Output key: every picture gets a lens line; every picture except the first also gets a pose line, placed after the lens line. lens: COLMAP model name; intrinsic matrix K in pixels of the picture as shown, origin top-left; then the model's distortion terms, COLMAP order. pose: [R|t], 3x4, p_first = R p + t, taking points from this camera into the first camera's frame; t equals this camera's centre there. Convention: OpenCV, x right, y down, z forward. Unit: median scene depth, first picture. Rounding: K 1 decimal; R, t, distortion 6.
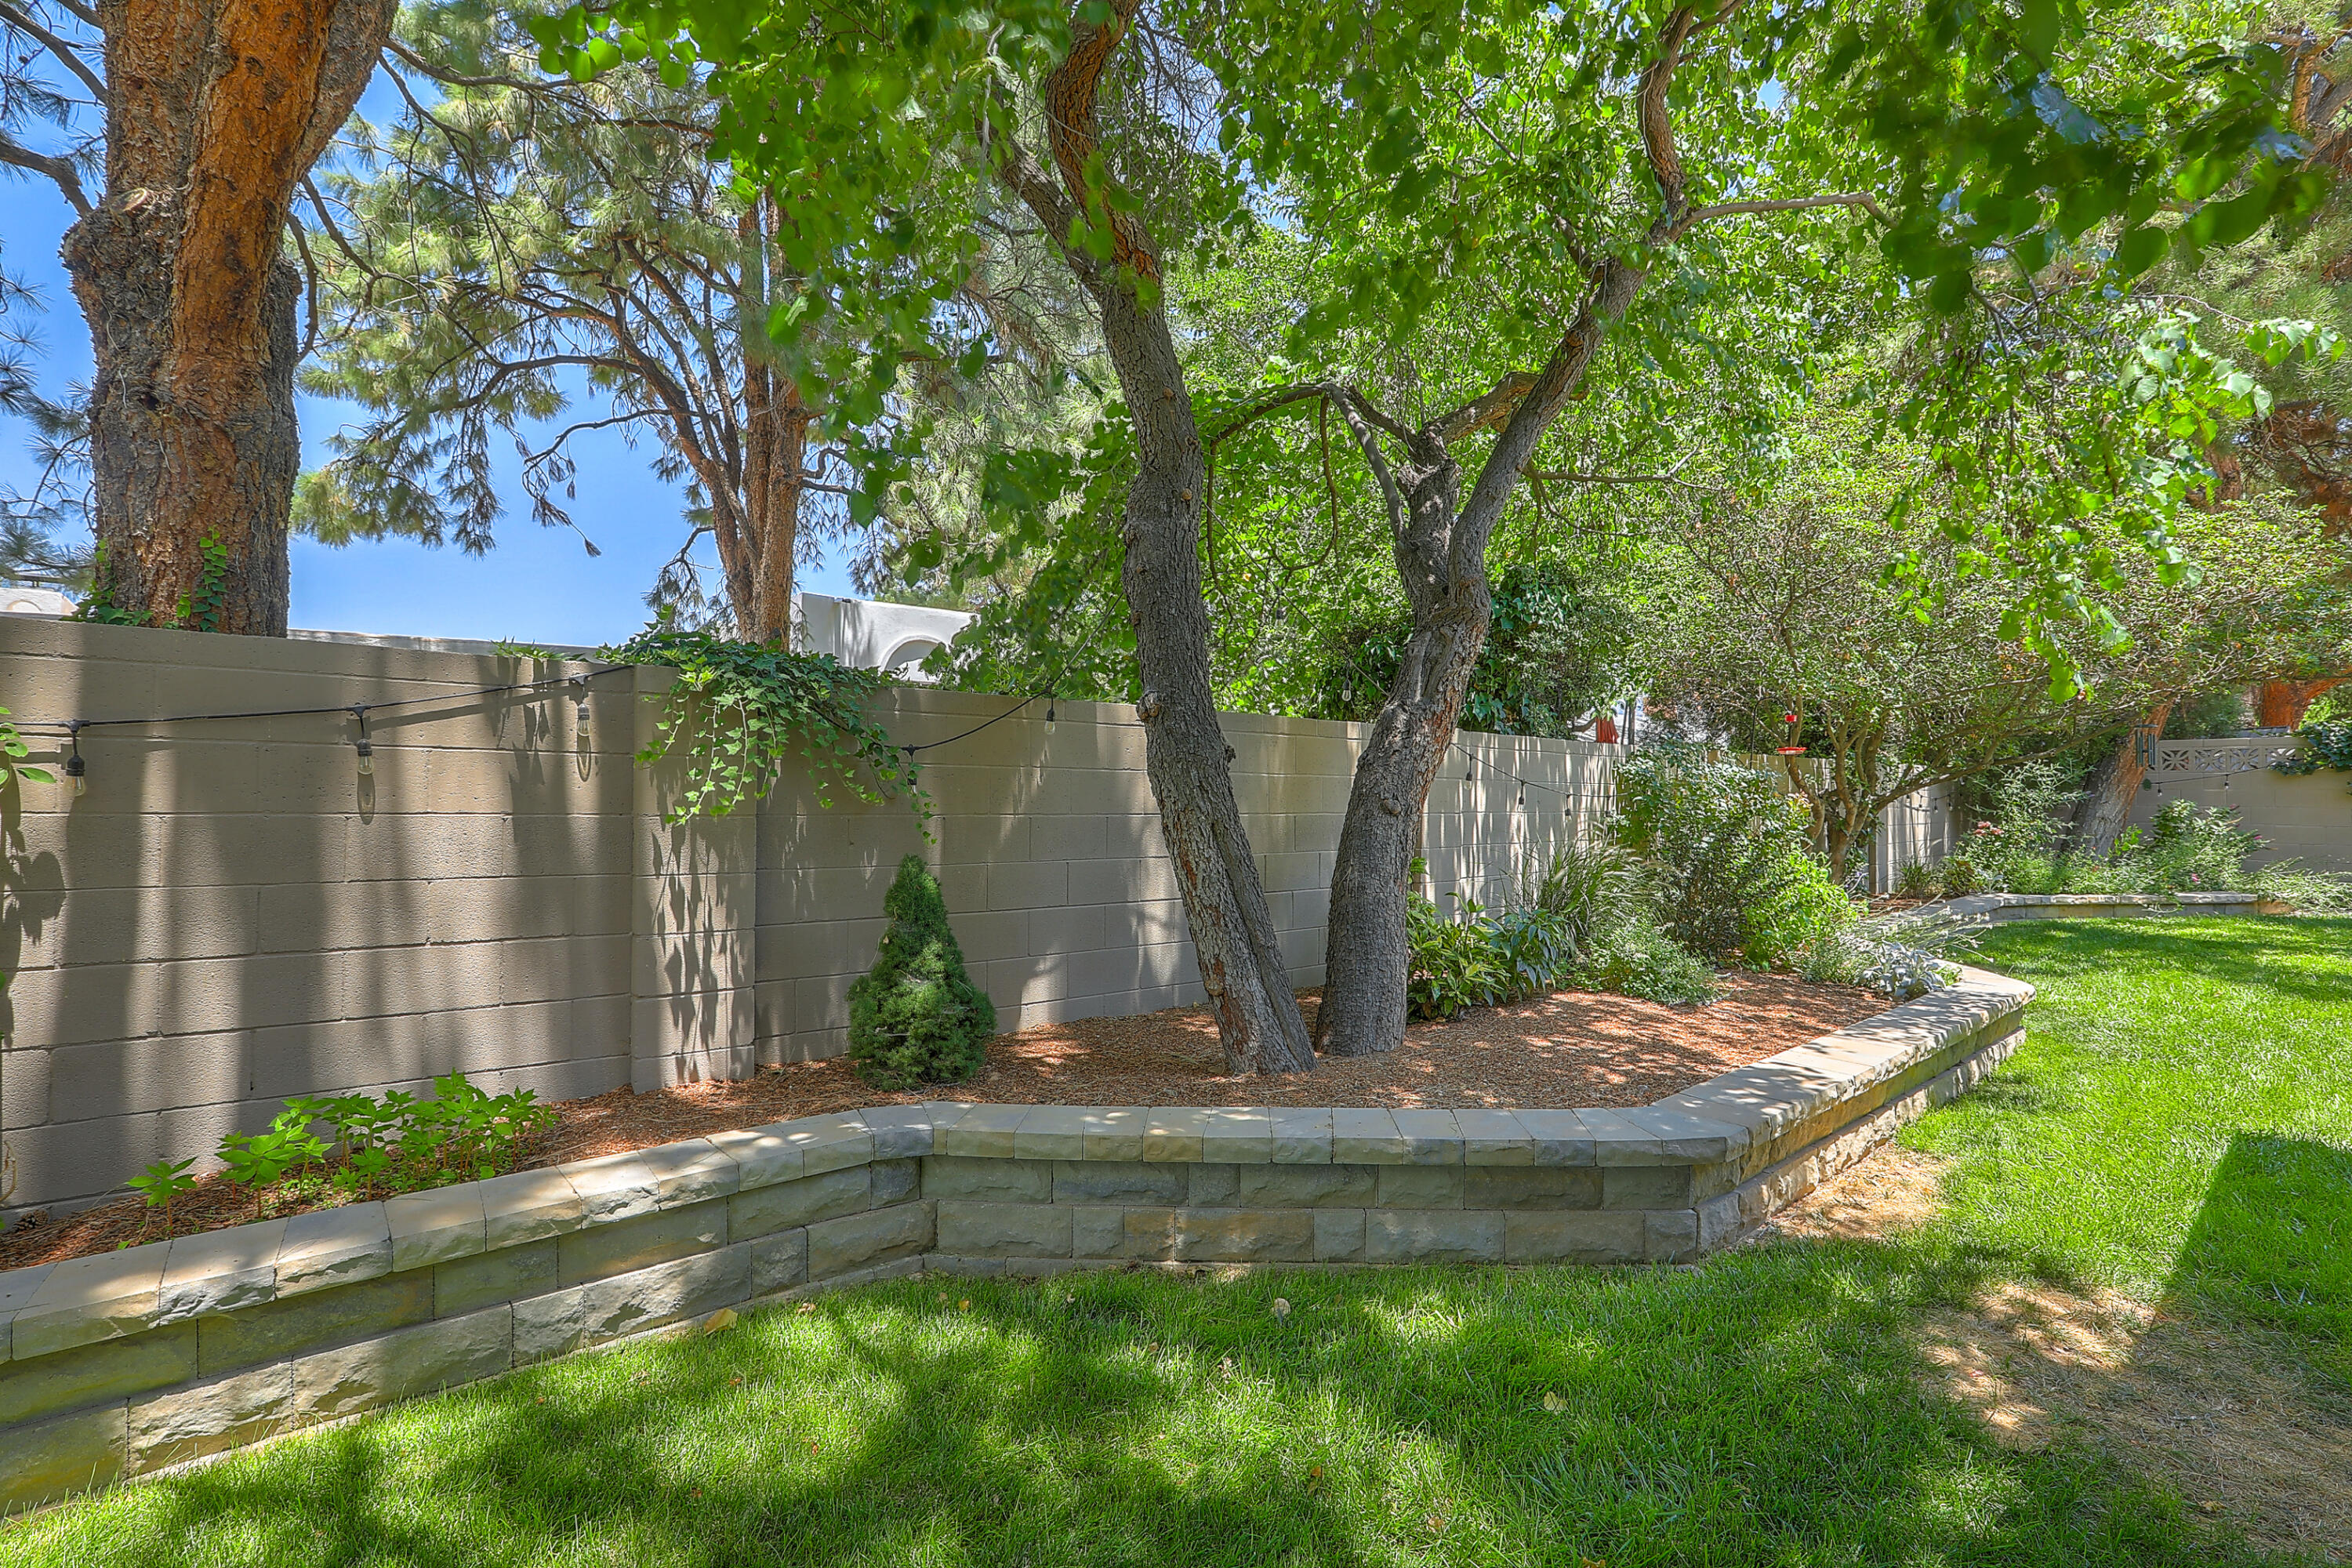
lens RADIAL K [[1065.1, 0, 1183.0], [0, 1065.1, 787.4], [0, 0, 1]] dist [-0.057108, 0.023510]
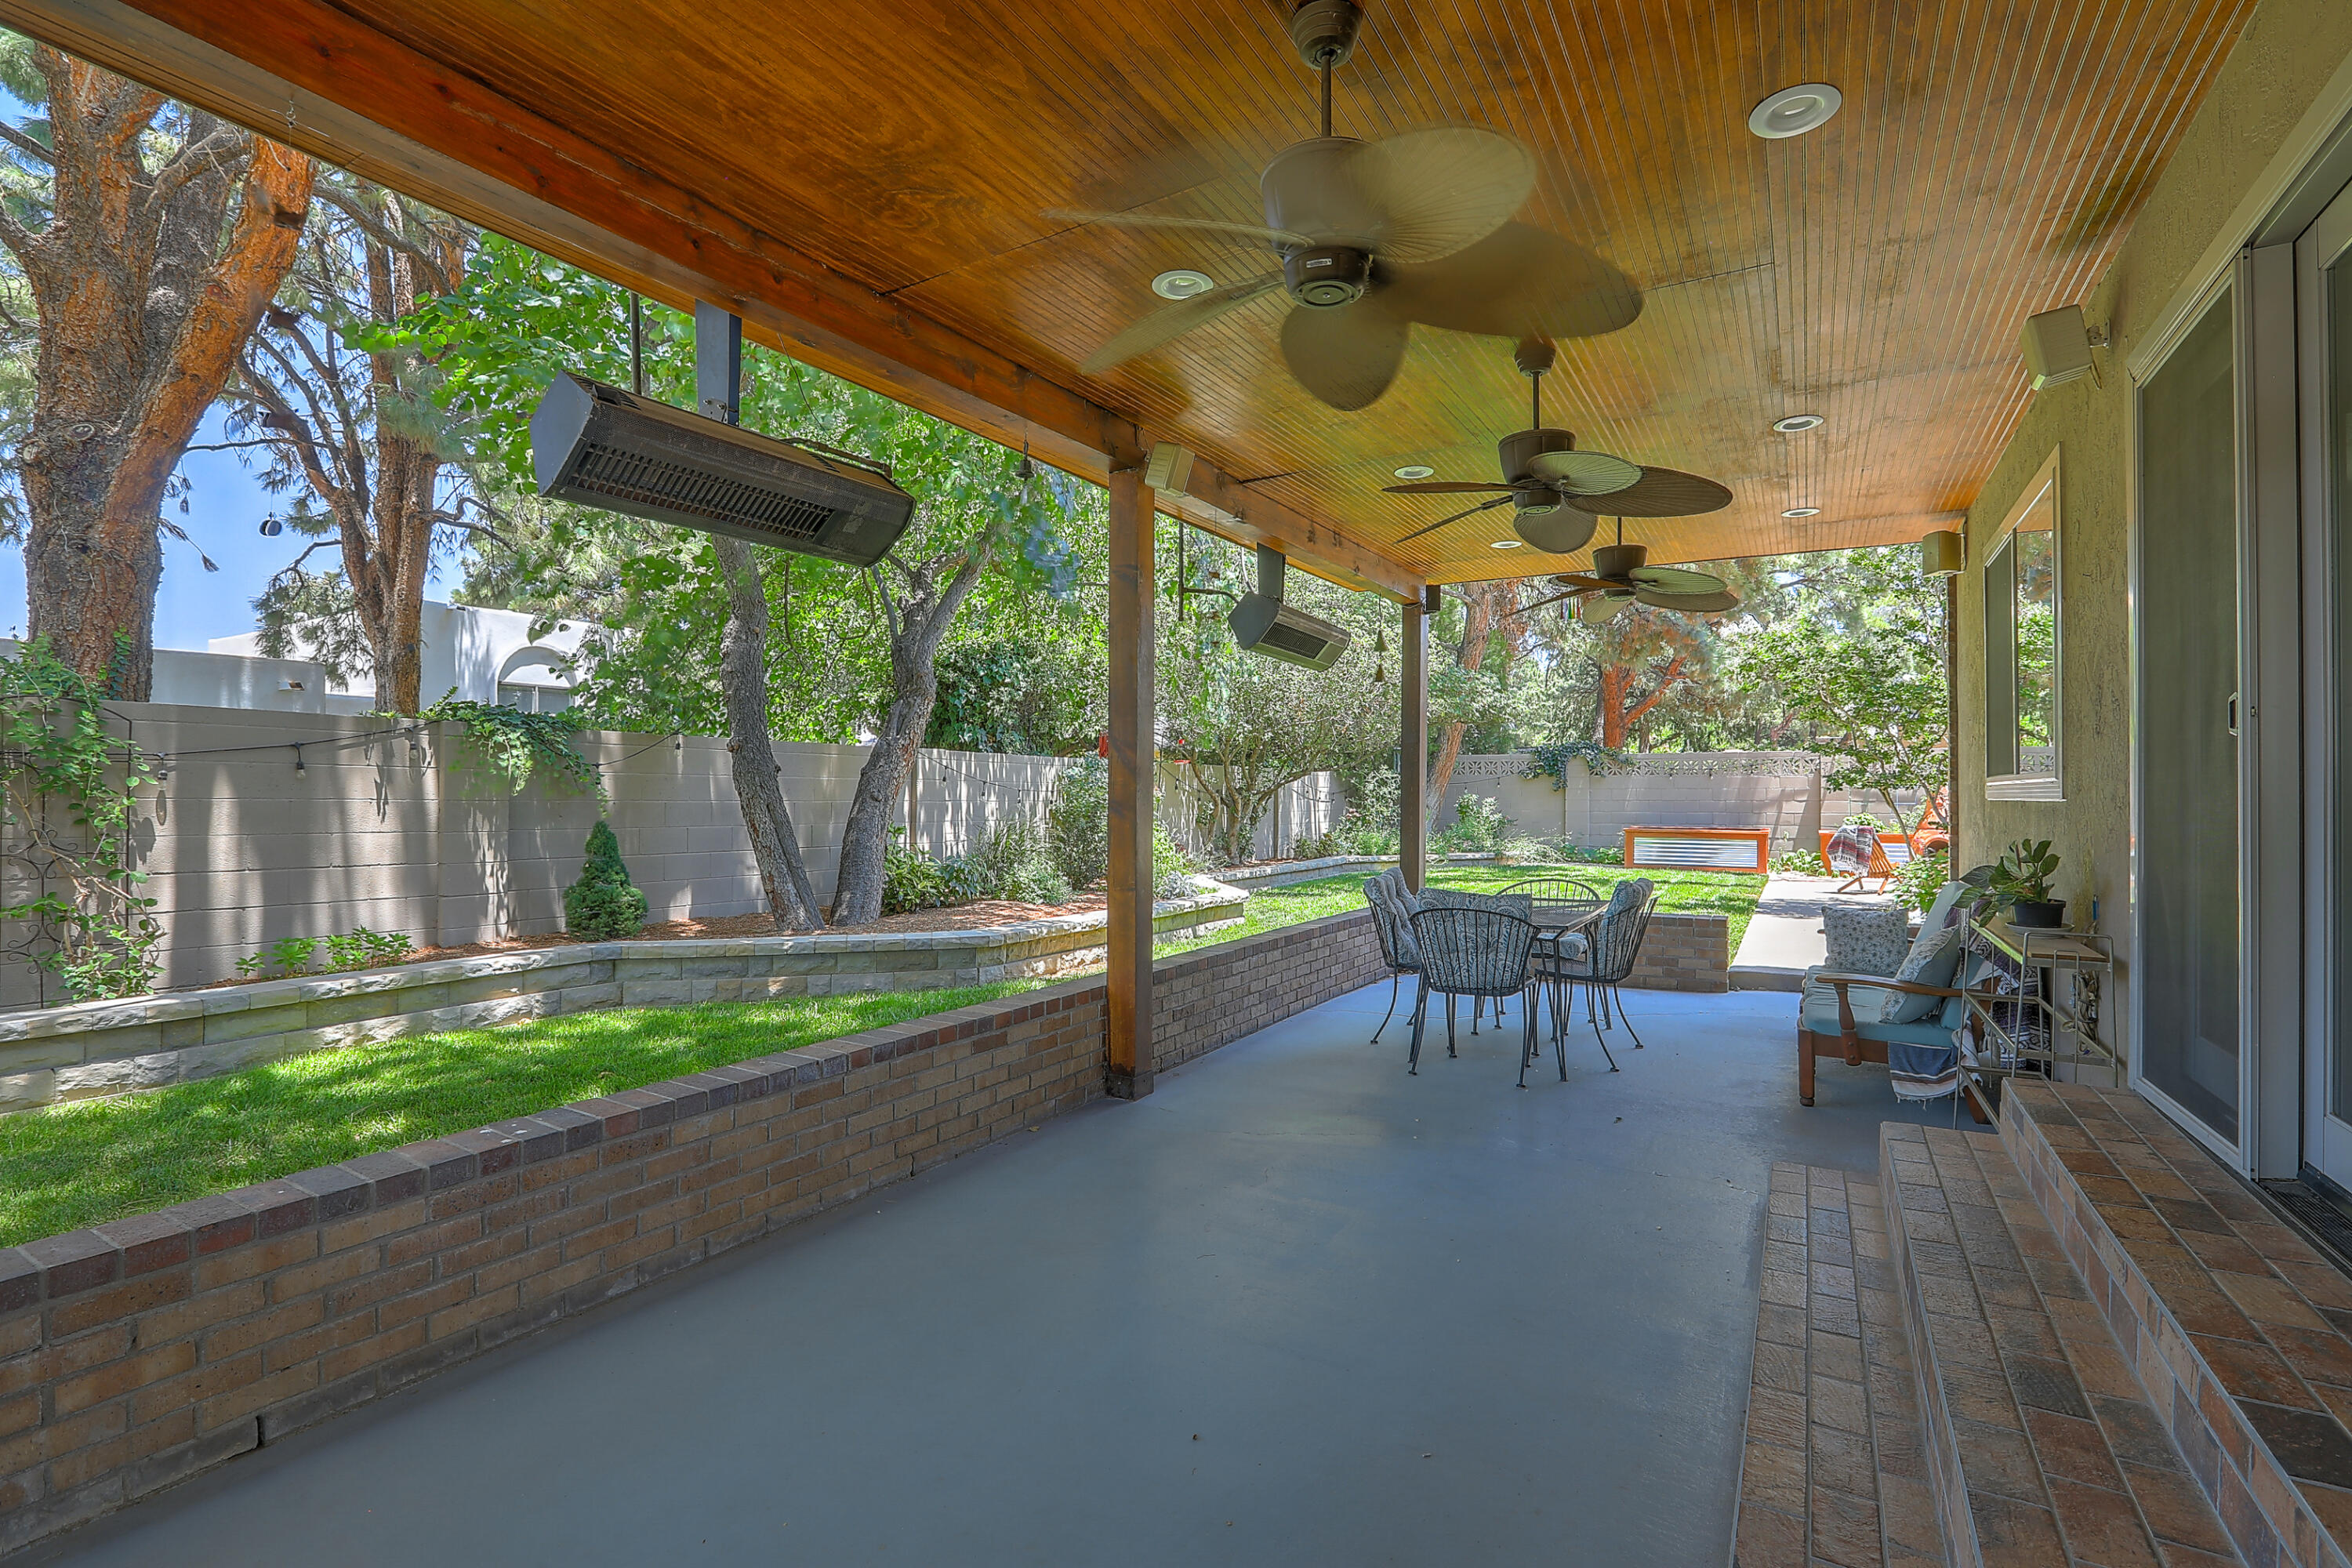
lens RADIAL K [[1069.6, 0, 1181.9], [0, 1069.6, 789.4], [0, 0, 1]] dist [-0.059305, 0.024180]
pose [[0.942995, 0.002104, 0.332800, 0.057828], [-0.004628, 0.999966, 0.006791, -0.006265], [-0.332774, -0.007944, 0.942973, -0.649932]]
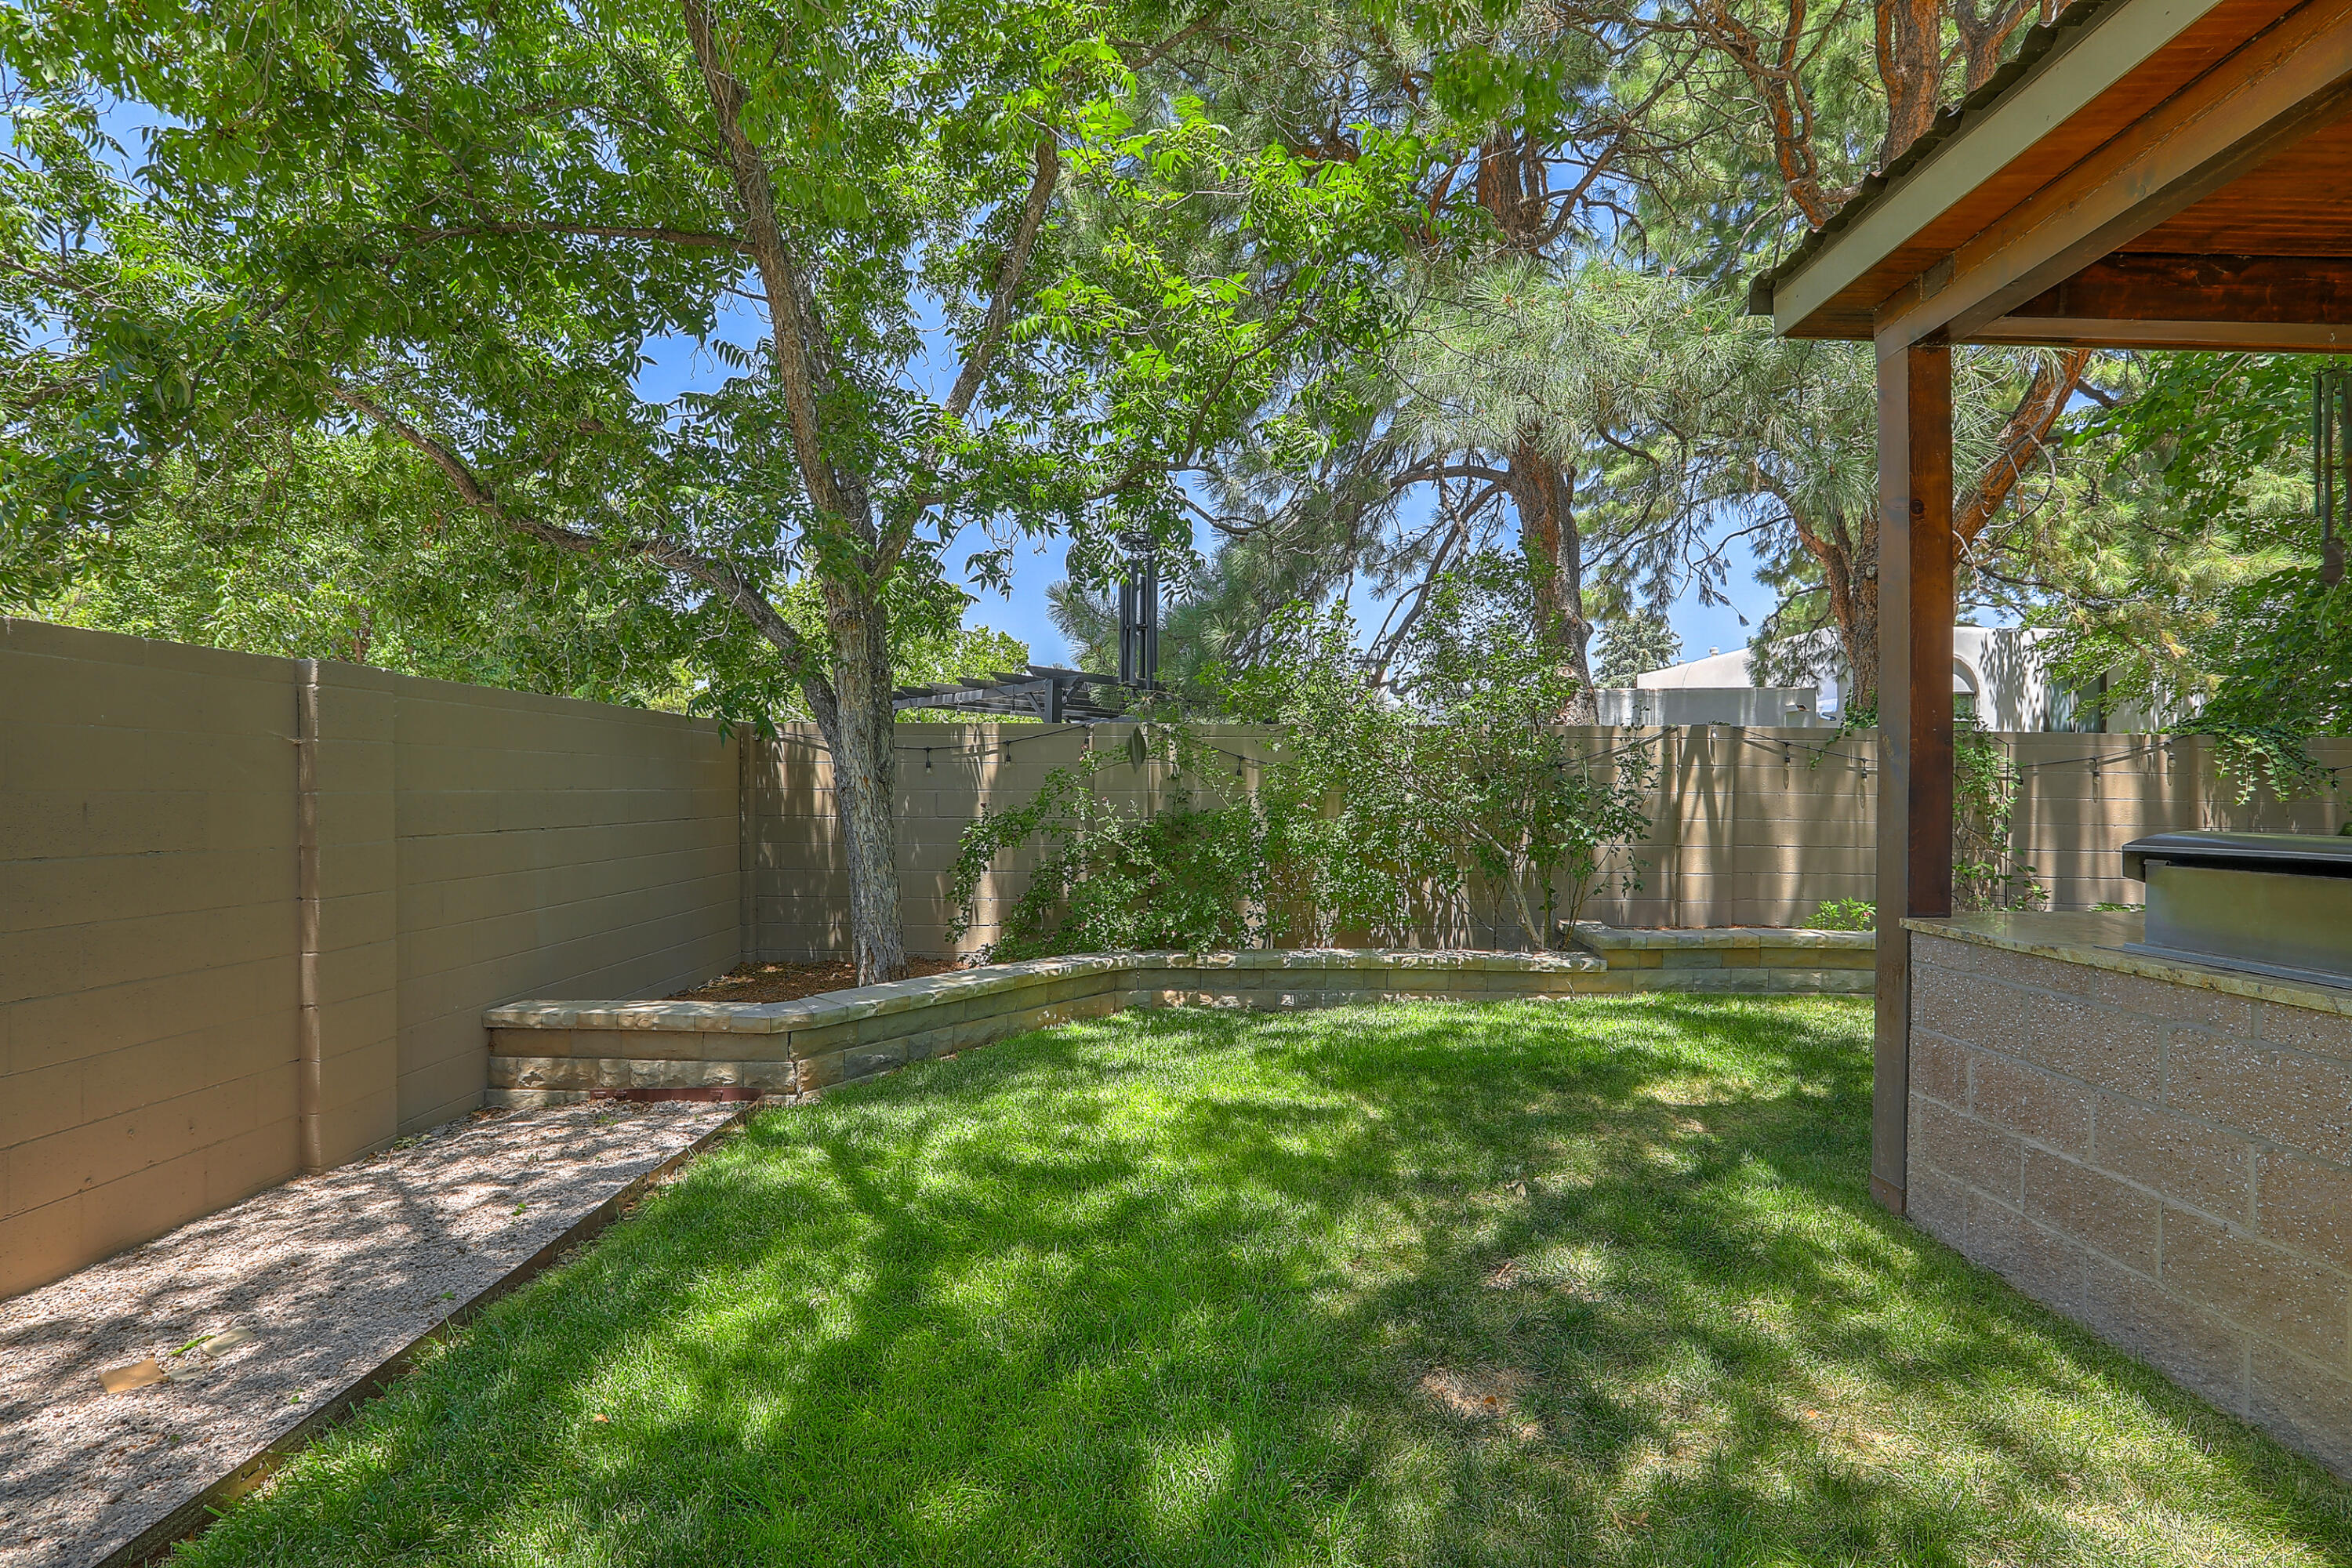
lens RADIAL K [[1069.6, 0, 1181.9], [0, 1069.6, 789.4], [0, 0, 1]] dist [-0.059305, 0.024180]
pose [[0.764348, 0.002922, -0.644797, -0.402540], [0.004096, 0.999948, 0.009387, -0.014905], [0.644791, -0.009816, 0.764296, -1.147739]]
